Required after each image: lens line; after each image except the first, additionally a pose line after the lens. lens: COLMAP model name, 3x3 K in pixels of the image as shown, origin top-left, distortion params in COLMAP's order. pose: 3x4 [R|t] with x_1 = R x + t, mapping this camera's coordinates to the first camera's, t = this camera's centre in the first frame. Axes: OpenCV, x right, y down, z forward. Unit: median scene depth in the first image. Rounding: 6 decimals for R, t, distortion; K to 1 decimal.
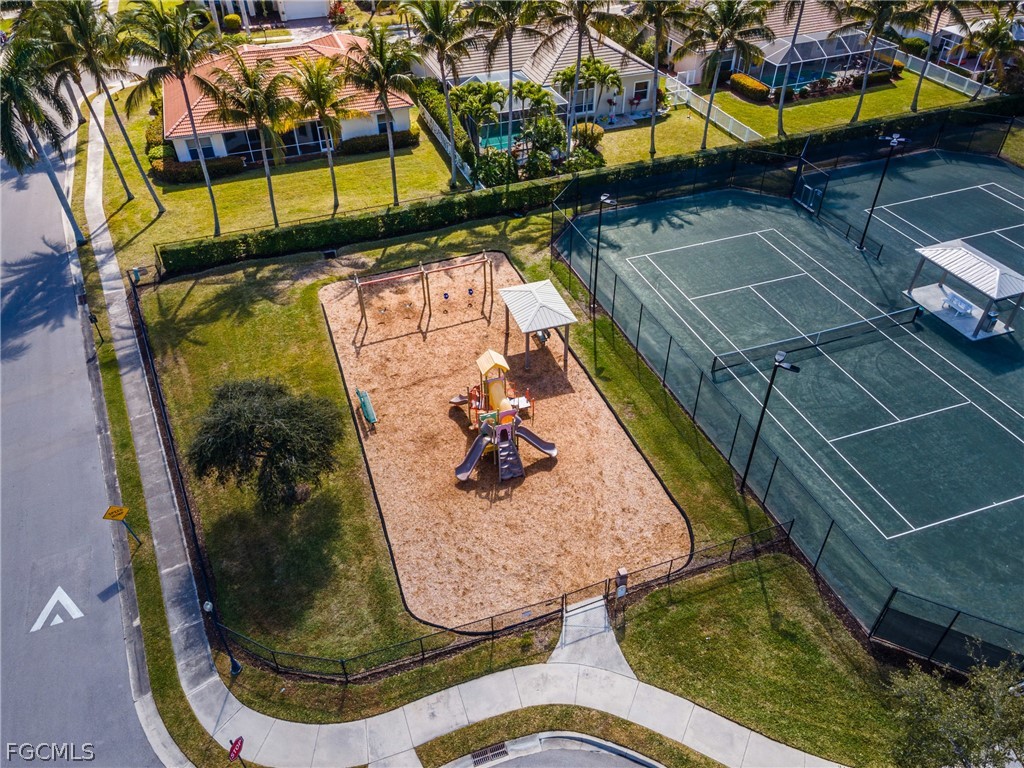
lens RADIAL K [[741.3, 0, 509.2], [0, 741.3, 385.4], [0, 0, 1]] dist [0.036849, 0.001613]
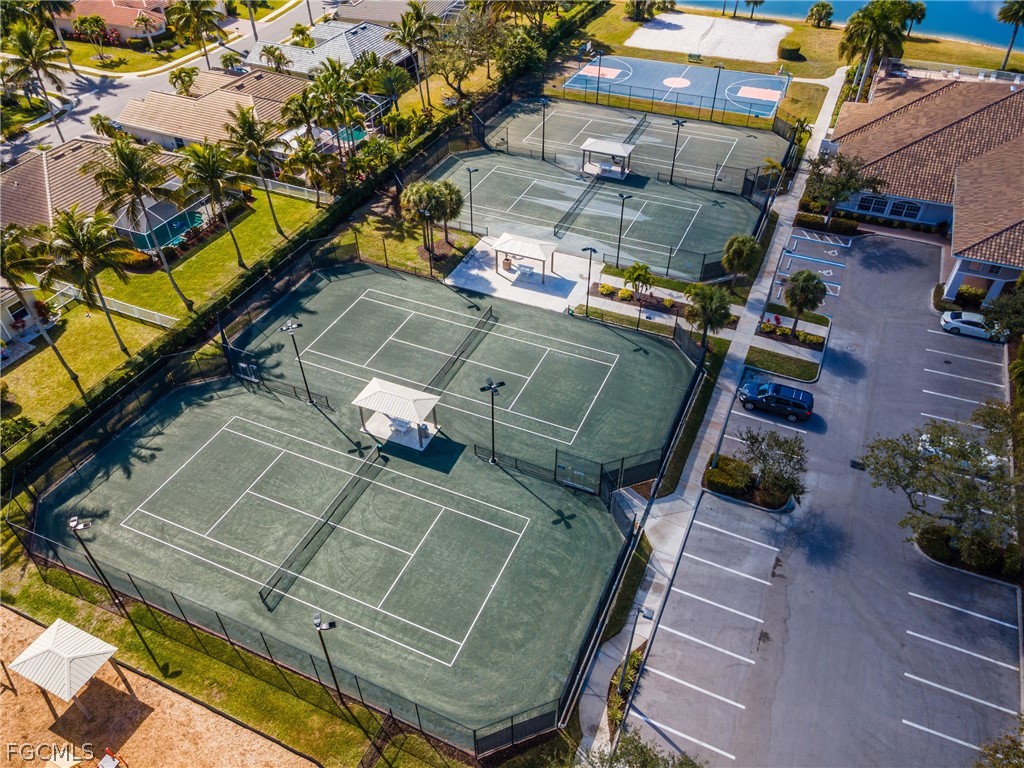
lens RADIAL K [[741.3, 0, 511.4], [0, 741.3, 382.6], [0, 0, 1]] dist [0.036849, 0.001613]
pose [[0.687506, -0.472839, 0.551143, 0.052686], [0.469269, 0.868490, 0.159724, -0.242003], [-0.554186, 0.148822, 0.818981, -0.136196]]
